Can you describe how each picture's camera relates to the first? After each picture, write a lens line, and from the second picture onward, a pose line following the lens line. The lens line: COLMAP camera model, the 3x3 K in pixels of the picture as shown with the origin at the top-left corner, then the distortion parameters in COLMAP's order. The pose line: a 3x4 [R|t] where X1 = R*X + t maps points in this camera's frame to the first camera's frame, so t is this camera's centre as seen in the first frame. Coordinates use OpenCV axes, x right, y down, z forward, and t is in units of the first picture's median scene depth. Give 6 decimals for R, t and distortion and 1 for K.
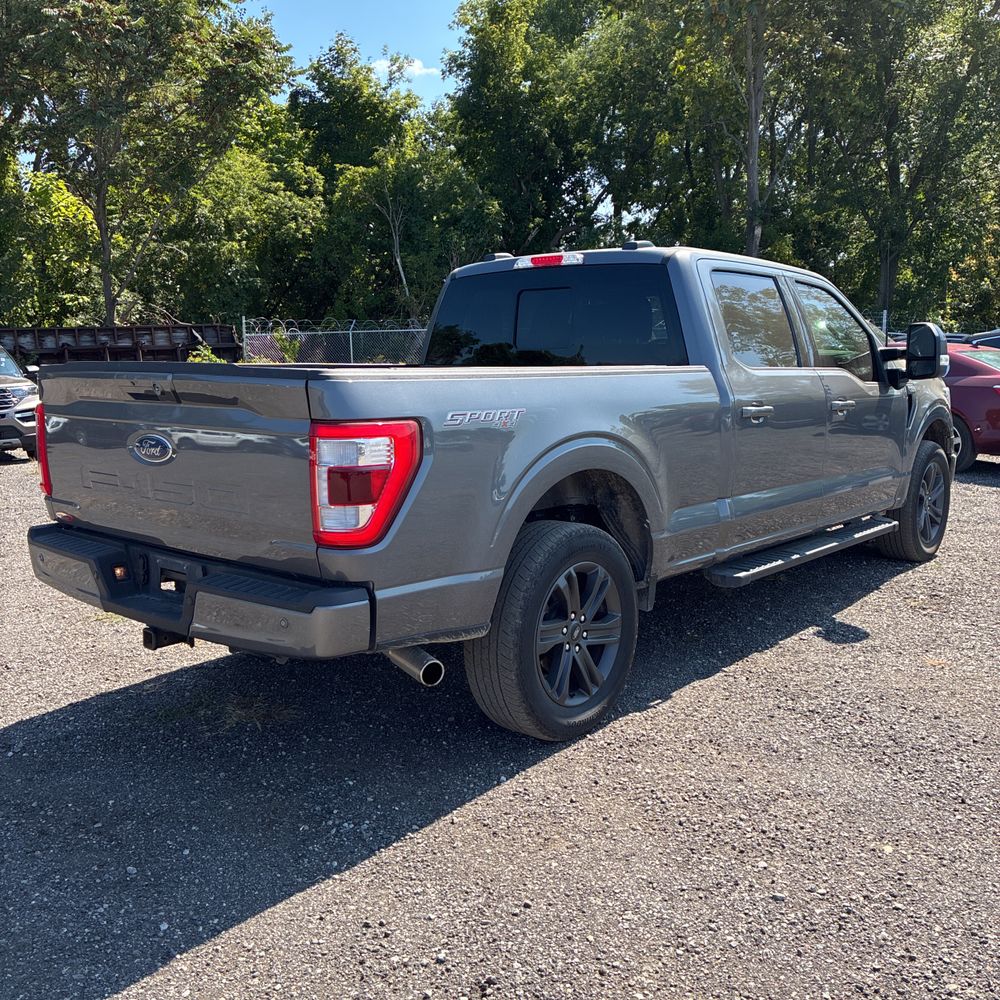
lens RADIAL K [[1011.7, 0, 488.9], [0, 1011.7, 502.6], [0, 0, 1]] dist [0.022397, 0.012550]
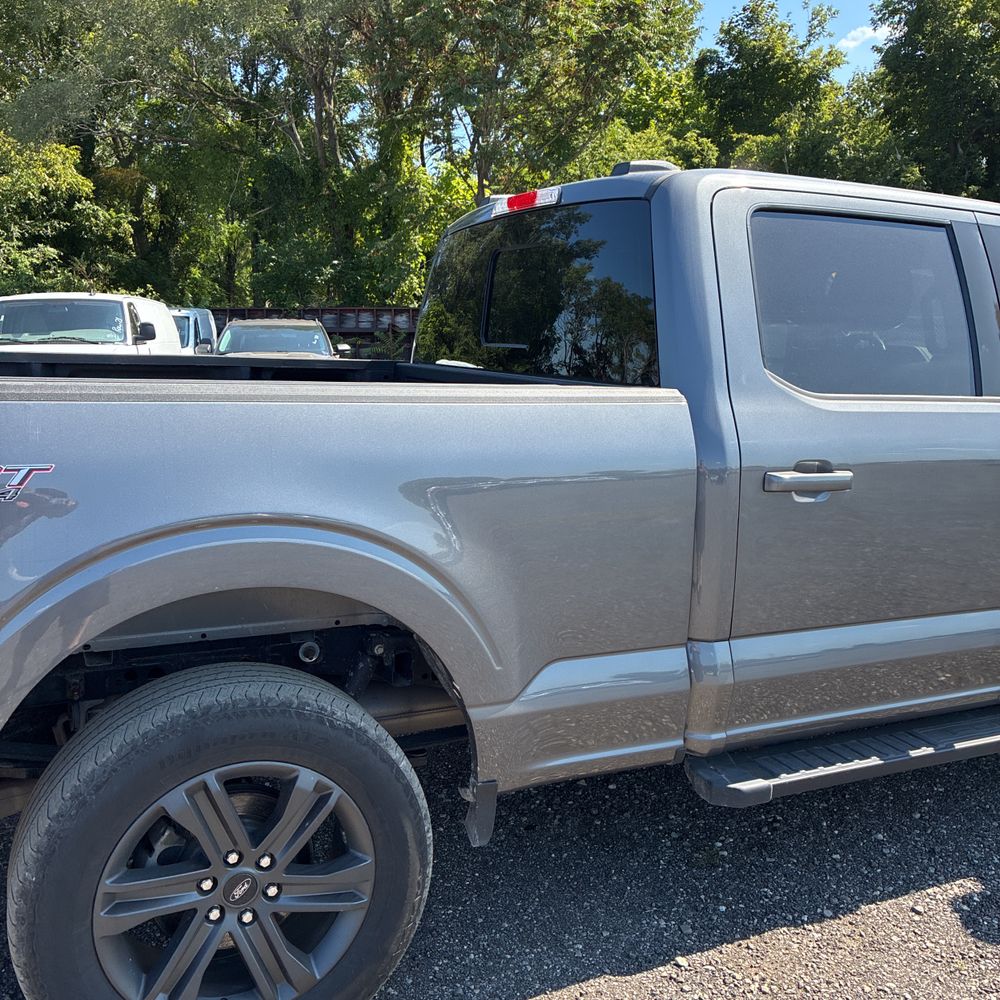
lens RADIAL K [[1011.0, 0, 501.5], [0, 1011.0, 506.7], [0, 0, 1]] dist [0.038901, -0.021573]
pose [[0.916274, 0.094769, -0.389180, 0.058579], [-0.087384, 0.995499, 0.036678, -0.014886], [0.390904, 0.000401, 0.920431, 0.083130]]
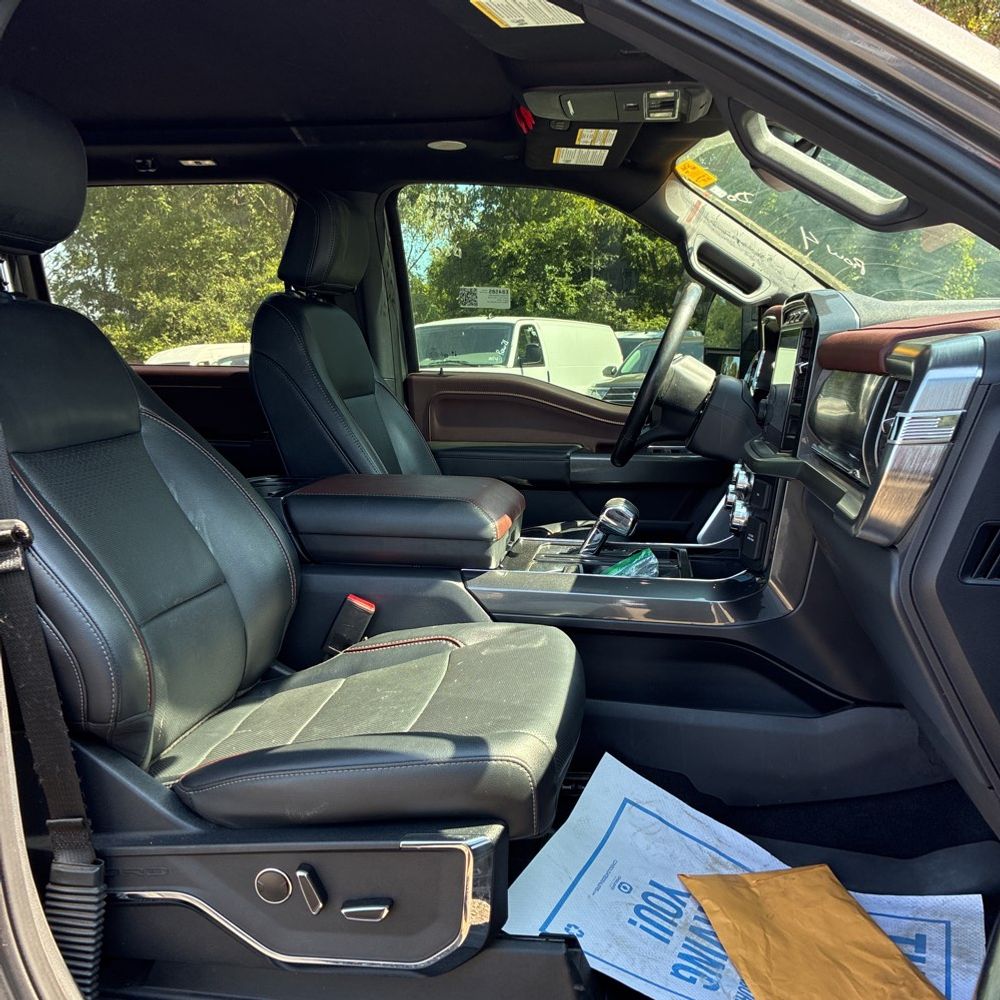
lens RADIAL K [[1015.7, 0, 491.0], [0, 1015.7, 497.5], [0, 0, 1]] dist [0.054461, -0.083500]
pose [[0.524290, 0.124879, -0.842333, 0.104199], [-0.125618, 0.989708, 0.068539, -0.030308], [0.842223, 0.069878, 0.534581, 0.208042]]
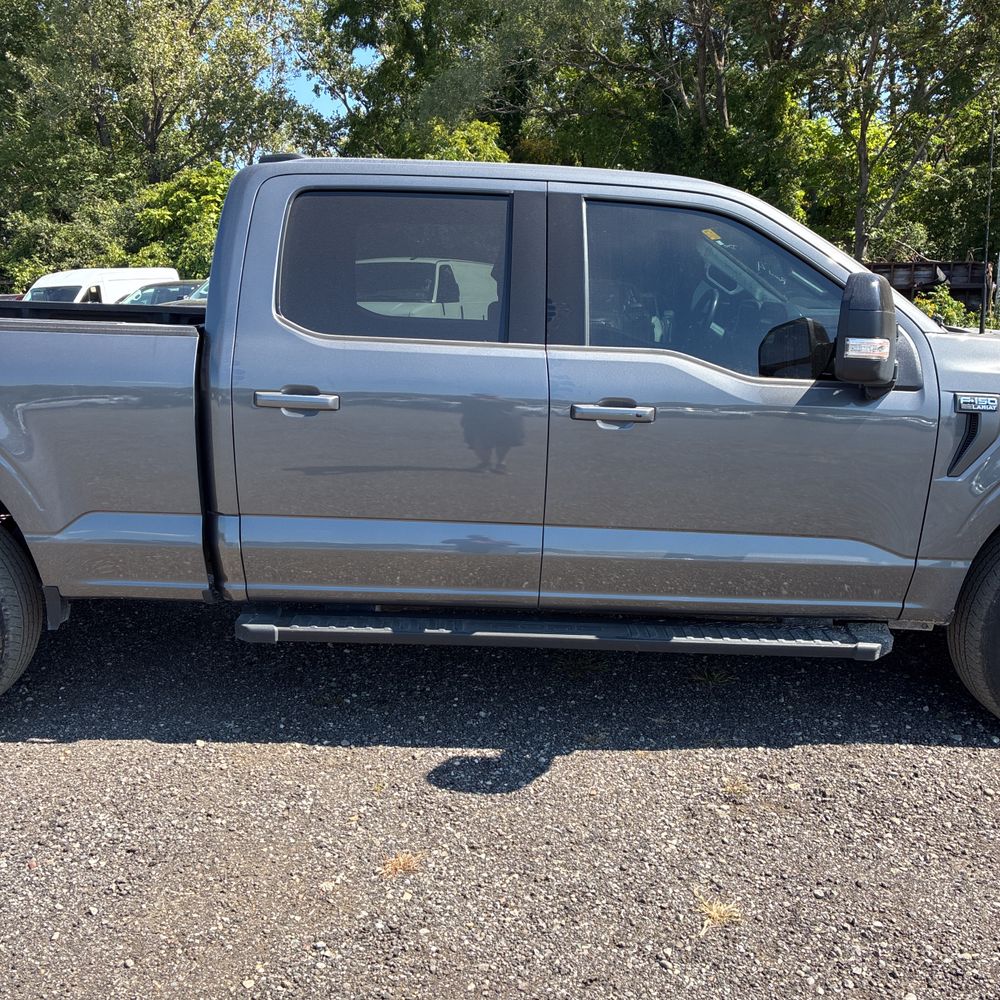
lens RADIAL K [[1013.8, 0, 500.6], [0, 1013.8, 502.2], [0, 0, 1]] dist [0.033080, -0.028110]
pose [[0.655965, 0.180122, -0.732984, 0.156841], [-0.136415, 0.983408, 0.119579, -0.022314], [0.742362, 0.021550, 0.669653, 0.116972]]
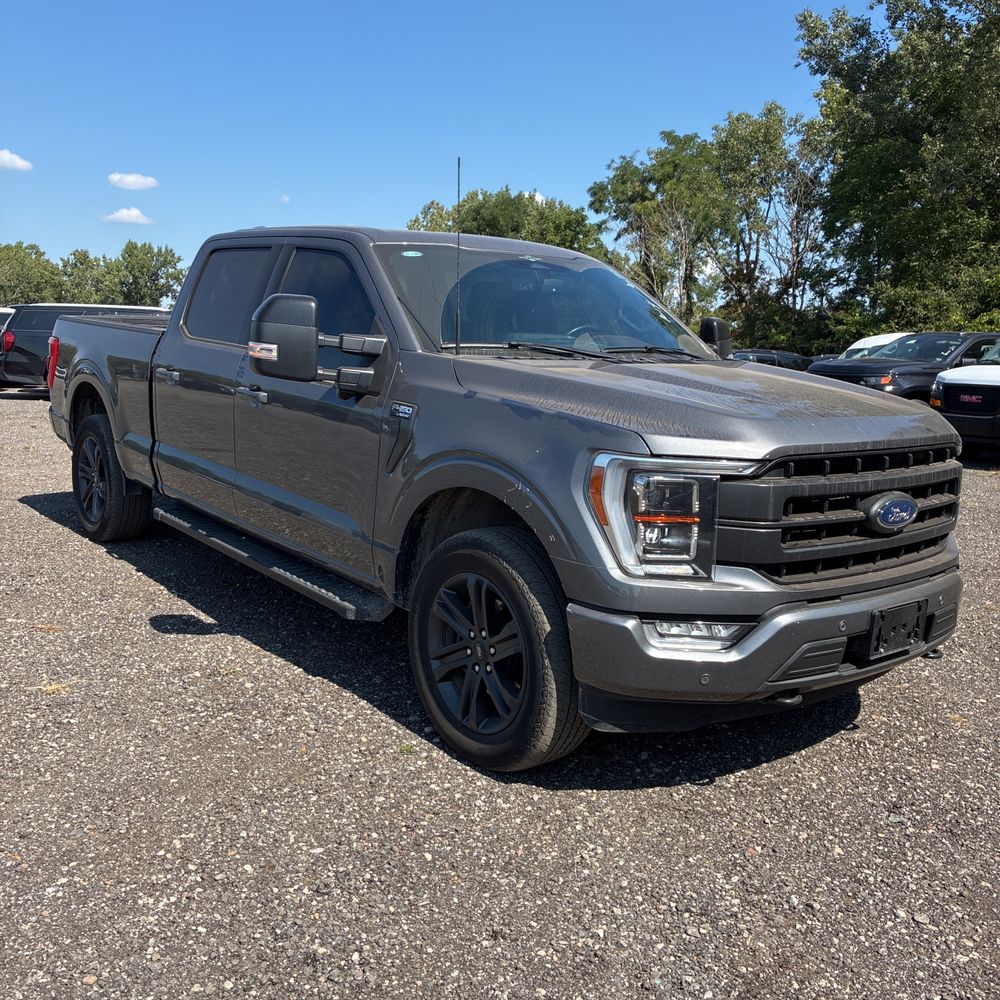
lens RADIAL K [[1021.7, 0, 492.3], [0, 1021.7, 491.1], [0, 0, 1]] dist [0.015155, -0.003007]
pose [[-0.190939, 0.163544, -0.967882, 0.239517], [-0.190779, 0.961038, 0.200023, -0.047429], [0.962884, 0.222844, -0.152299, 0.280214]]
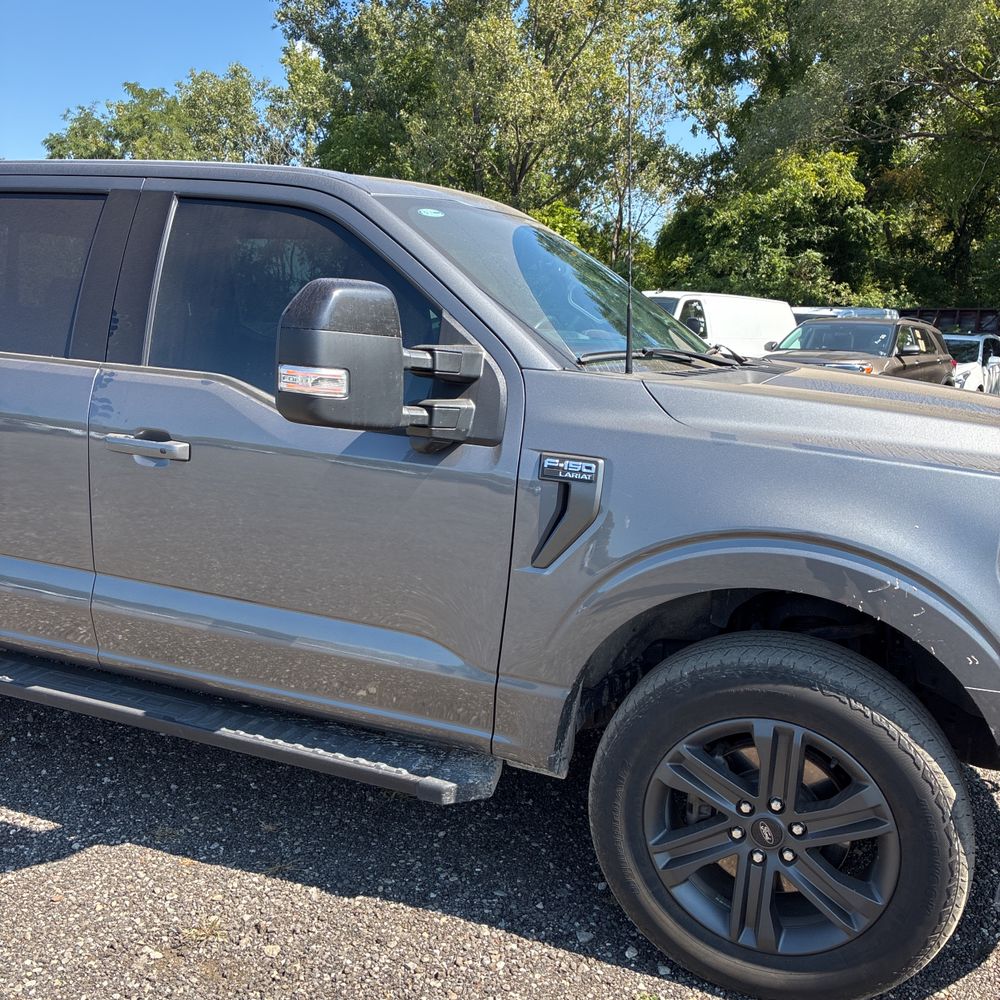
lens RADIAL K [[1015.0, 0, 489.6], [0, 1015.0, 495.8], [0, 0, 1]] dist [0.031975, -0.022911]
pose [[0.315509, 0.191478, -0.929403, 0.181736], [-0.181285, 0.973553, 0.139032, -0.036006], [0.931445, 0.124621, 0.341876, 0.207309]]
